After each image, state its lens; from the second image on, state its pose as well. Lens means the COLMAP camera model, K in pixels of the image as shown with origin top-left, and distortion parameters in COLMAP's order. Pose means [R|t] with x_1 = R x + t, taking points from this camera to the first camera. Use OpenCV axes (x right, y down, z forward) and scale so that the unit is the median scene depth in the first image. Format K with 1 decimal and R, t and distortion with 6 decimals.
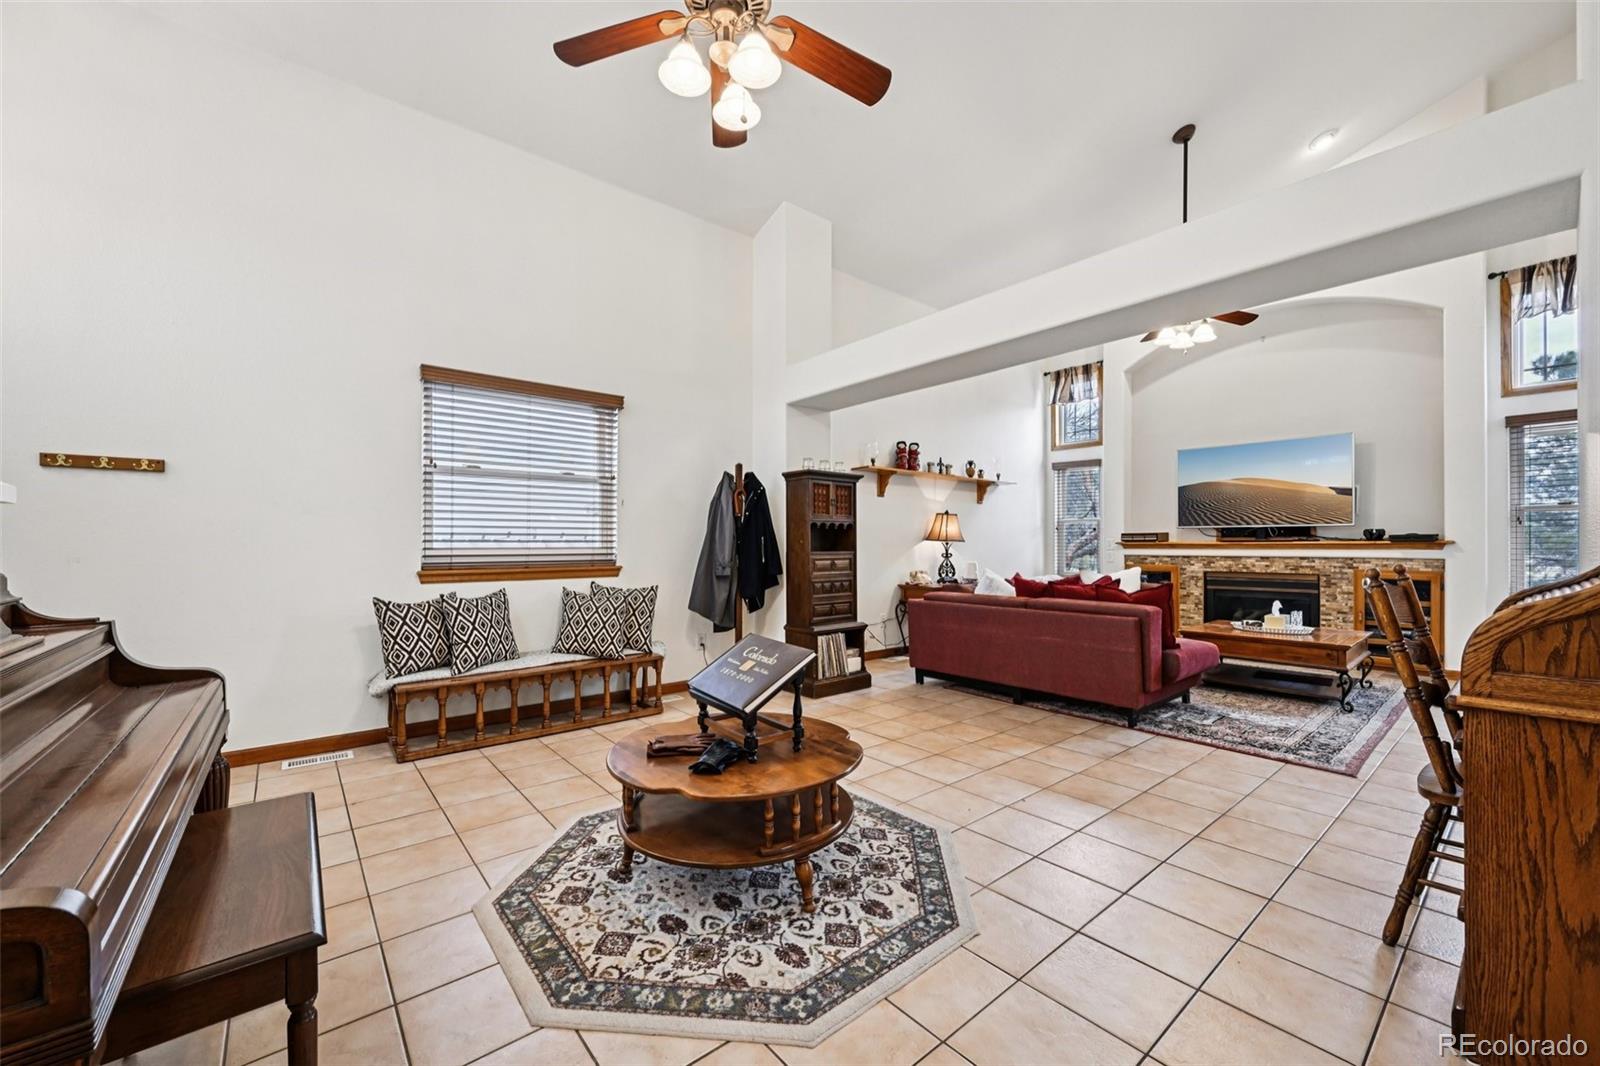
lens RADIAL K [[624.8, 0, 803.6], [0, 624.8, 541.7], [0, 0, 1]] dist [-0.001506, -0.000016]
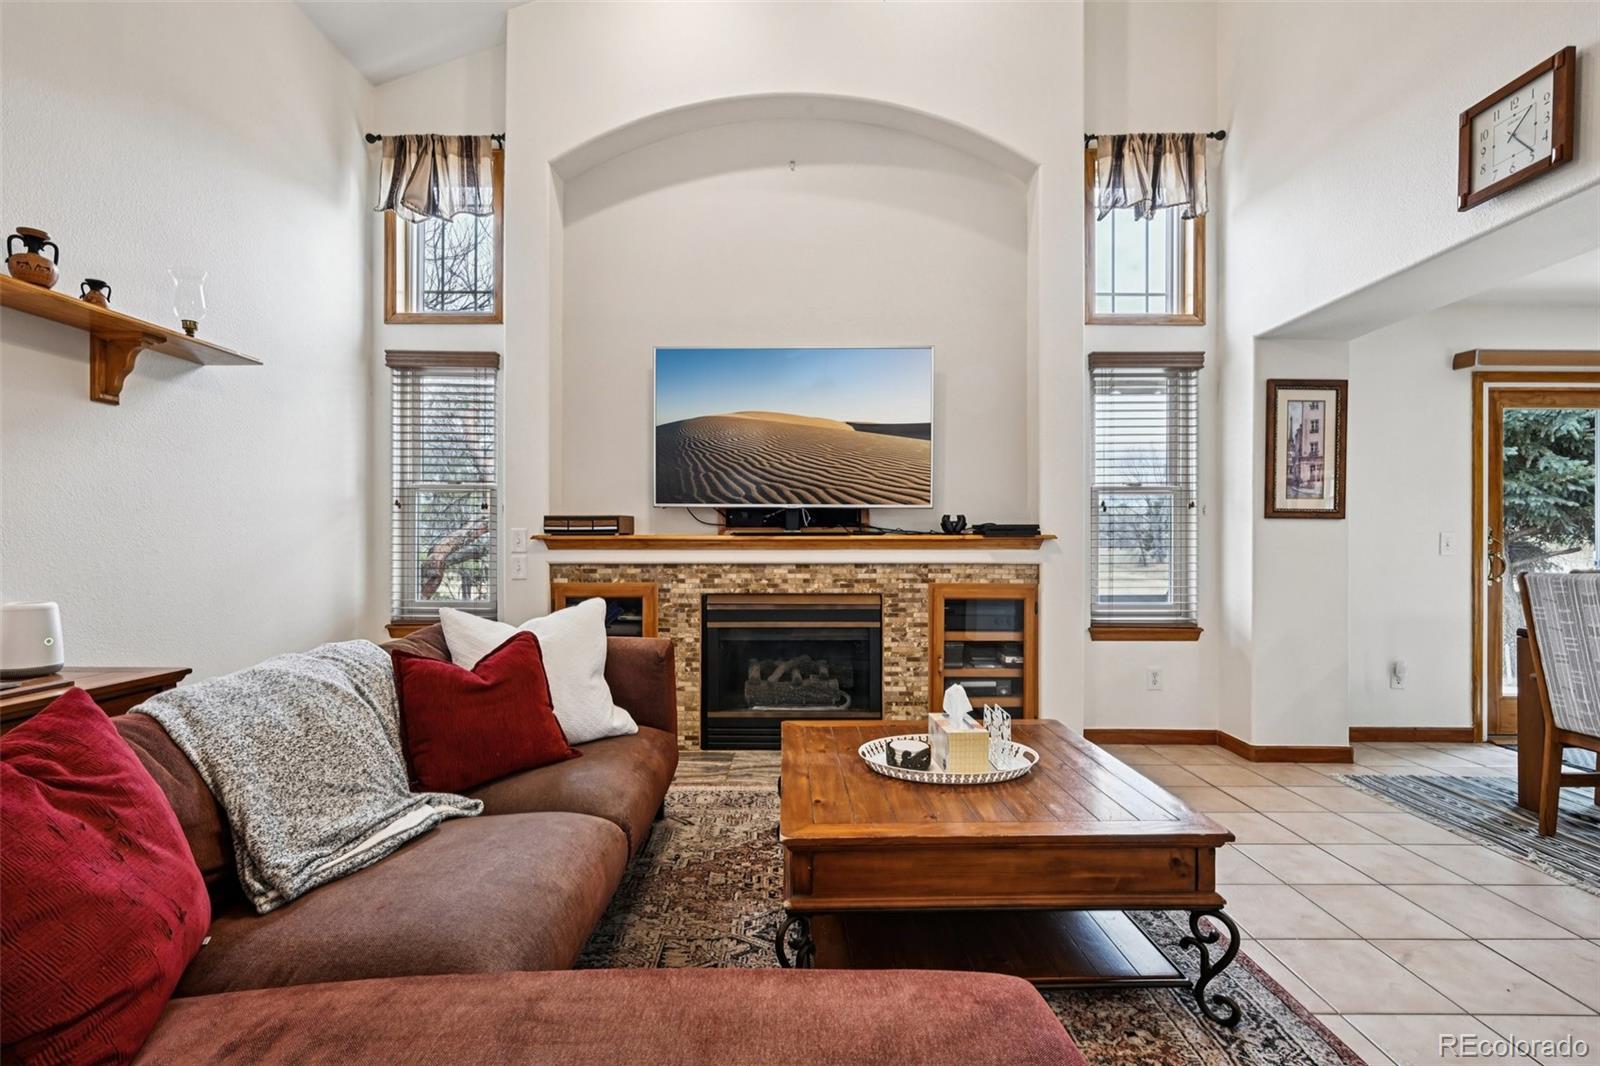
lens RADIAL K [[686.2, 0, 798.9], [0, 686.2, 543.3], [0, 0, 1]] dist [-0.002054, -0.000576]
pose [[0.645265, -0.000500, 0.763959, 0.274018], [-0.004952, 0.999976, 0.004837, 0.003788], [-0.763943, -0.006904, 0.645247, 0.593513]]
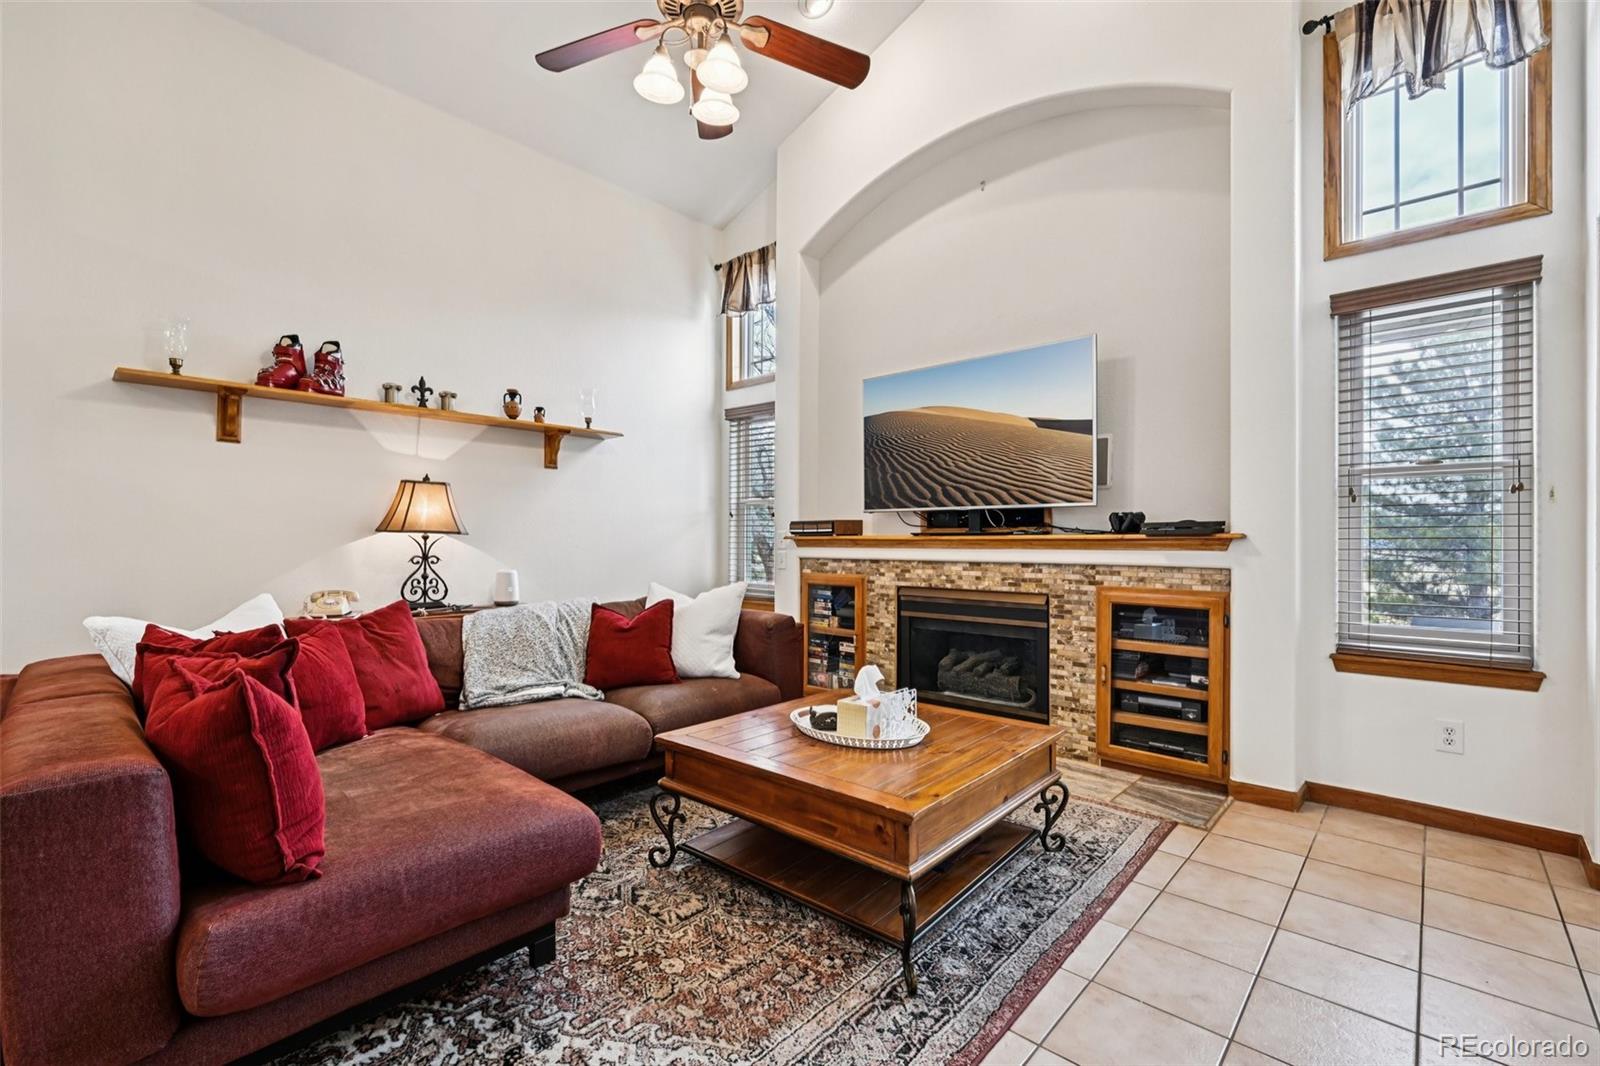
lens RADIAL K [[686.2, 0, 806.0], [0, 686.2, 536.9], [0, 0, 1]] dist [-0.002054, -0.000576]
pose [[0.991075, 0.001680, 0.133294, 0.479226], [-0.001911, 0.999997, 0.001601, 0.000806], [-0.133291, -0.001842, 0.991075, 0.382250]]
